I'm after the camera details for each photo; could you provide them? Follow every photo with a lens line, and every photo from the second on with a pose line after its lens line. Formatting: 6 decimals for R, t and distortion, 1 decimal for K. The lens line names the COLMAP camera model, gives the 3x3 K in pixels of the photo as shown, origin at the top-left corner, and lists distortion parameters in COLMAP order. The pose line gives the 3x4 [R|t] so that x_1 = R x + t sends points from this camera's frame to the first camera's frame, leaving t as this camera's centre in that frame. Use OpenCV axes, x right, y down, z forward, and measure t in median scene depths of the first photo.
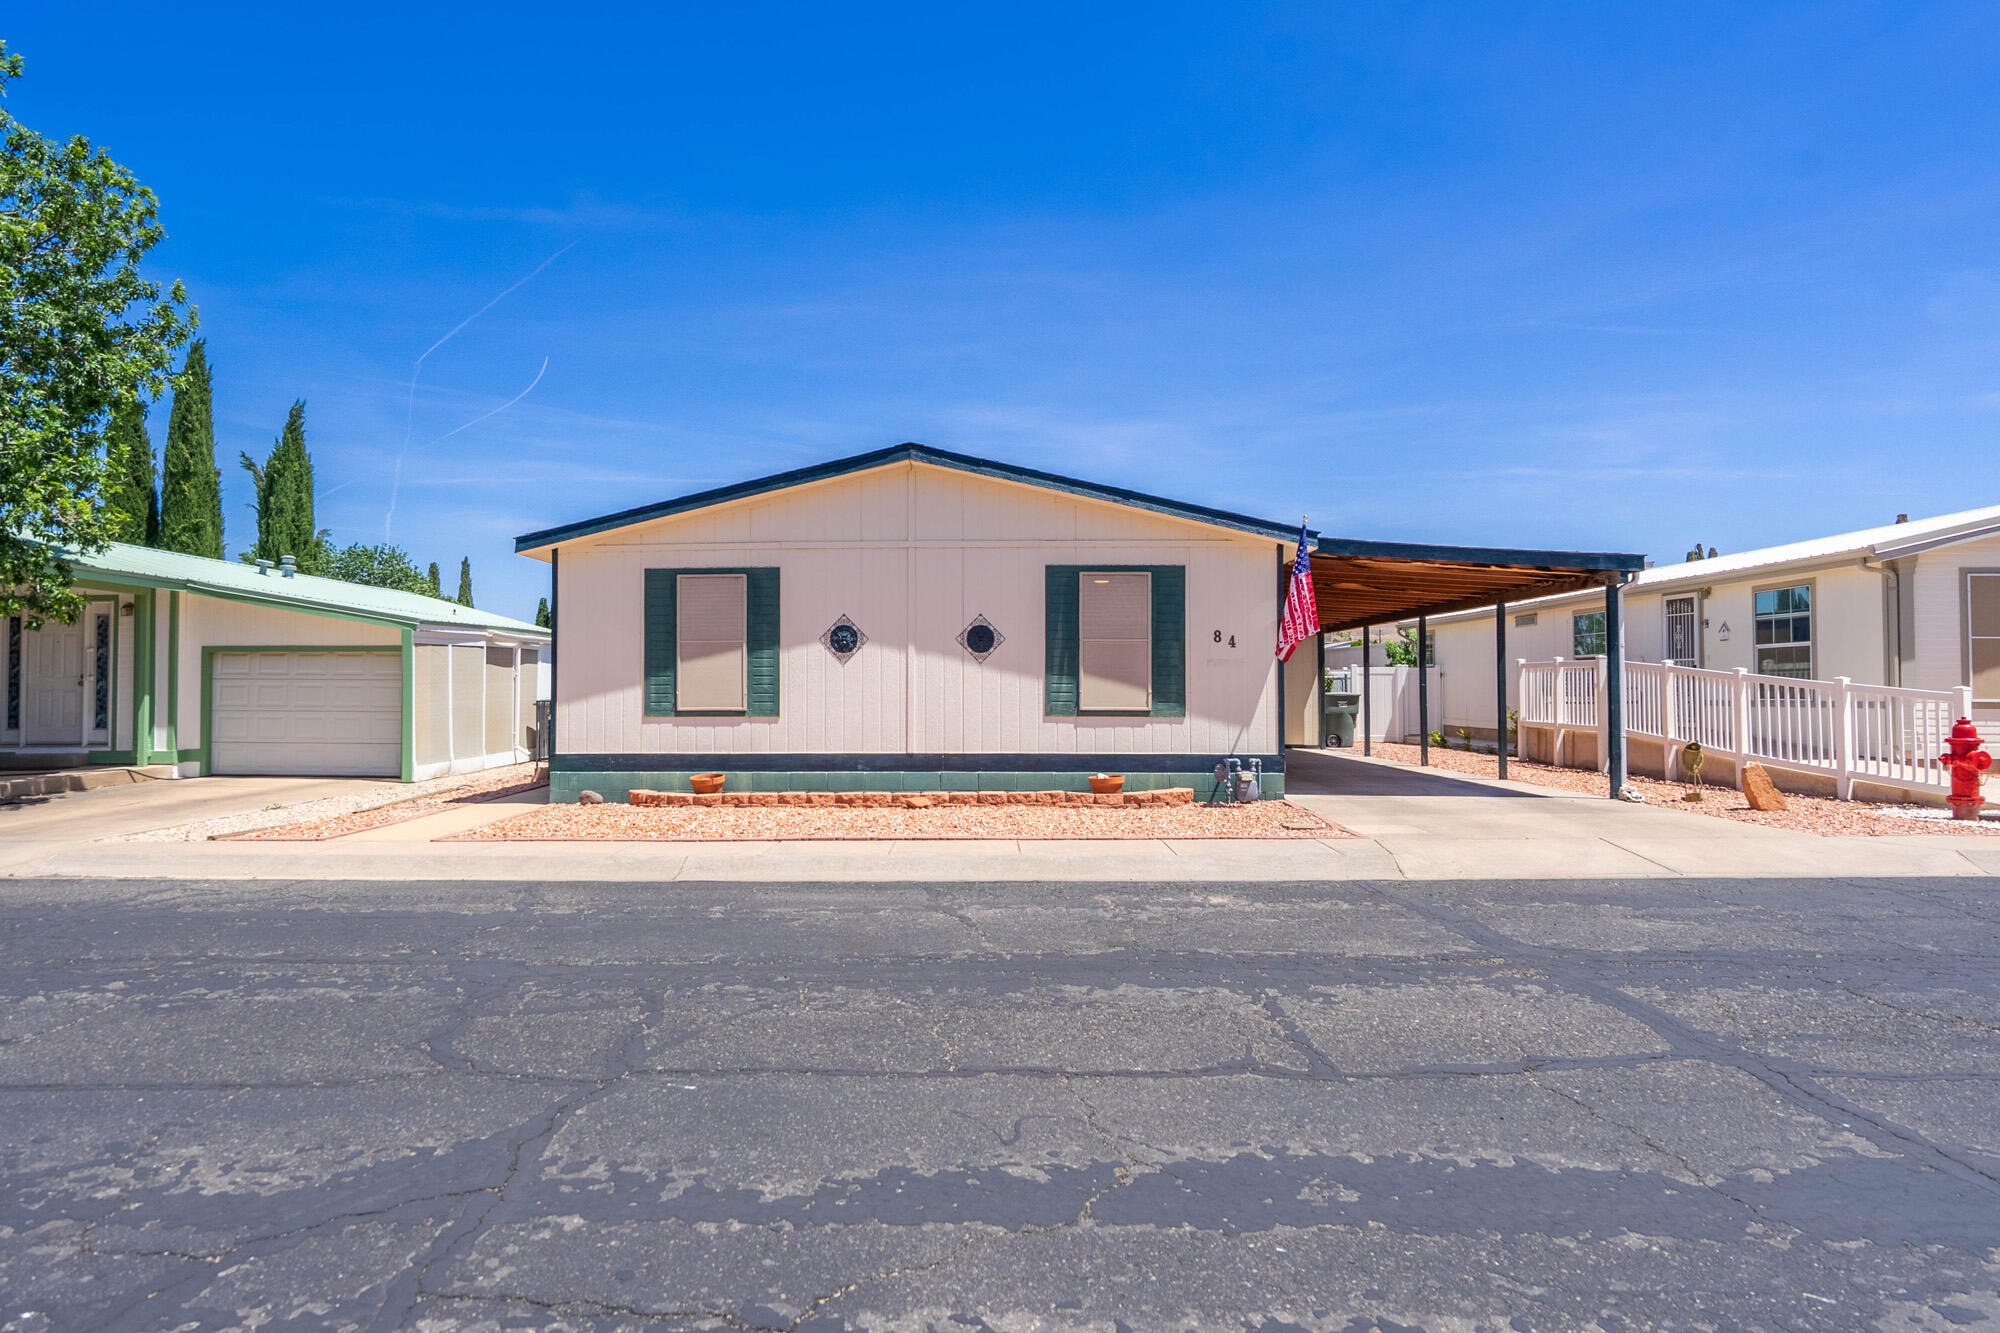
lens RADIAL K [[882.5, 0, 1000.0], [0, 882.5, 666.5], [0, 0, 1]] dist [0.000171, 0.000330]
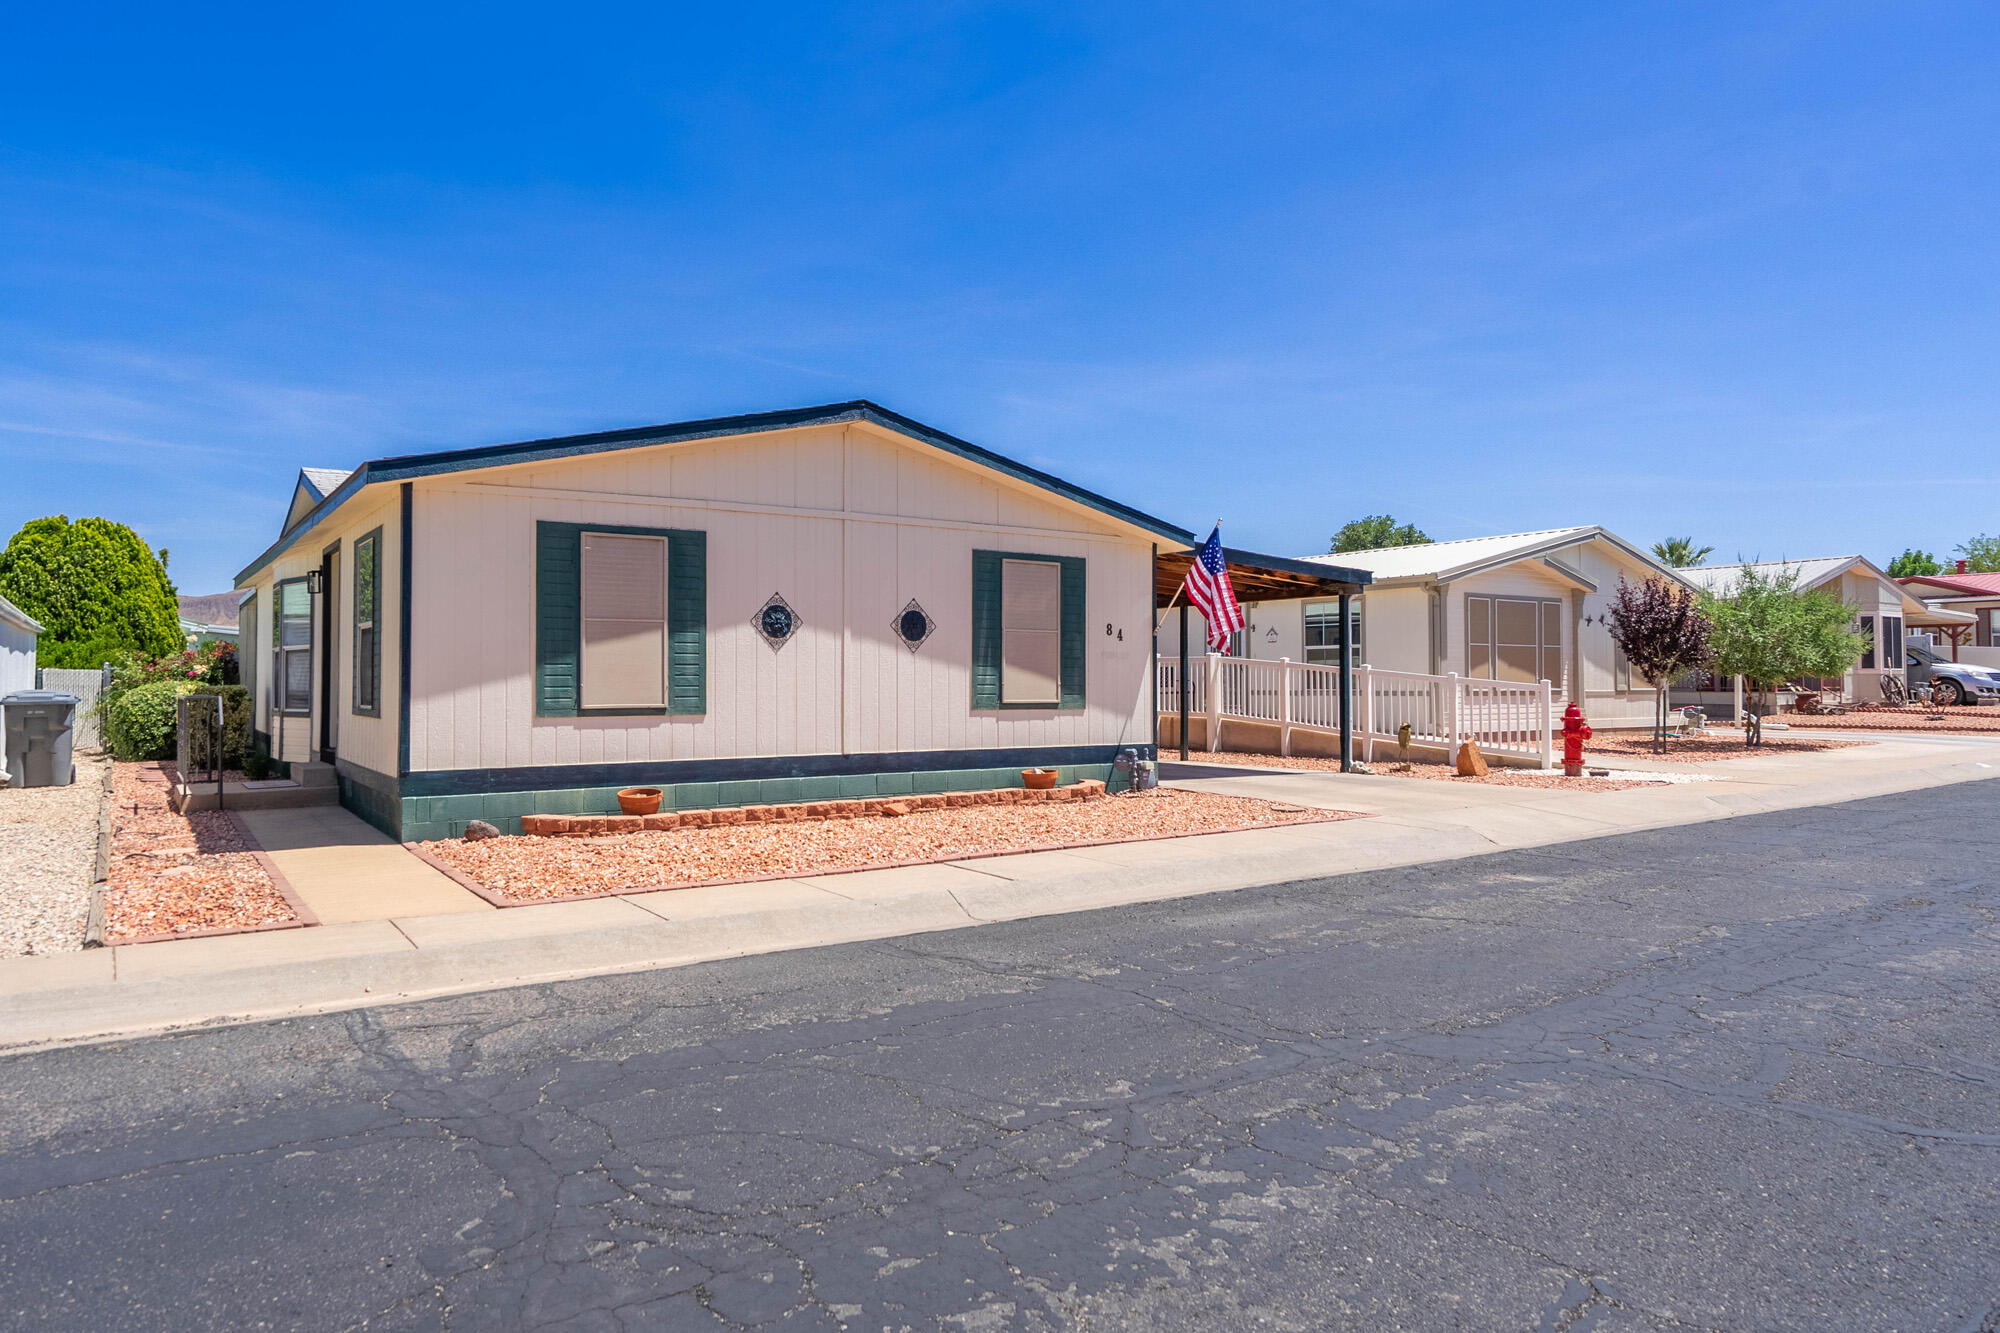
lens RADIAL K [[899.0, 0, 1007.0], [0, 899.0, 648.9], [0, 0, 1]] dist [0.010035, -0.000269]
pose [[0.903535, 0.015752, 0.428226, -0.340139], [-0.010822, 0.999844, -0.013945, 0.004794], [-0.428379, 0.007966, 0.903564, 0.124725]]
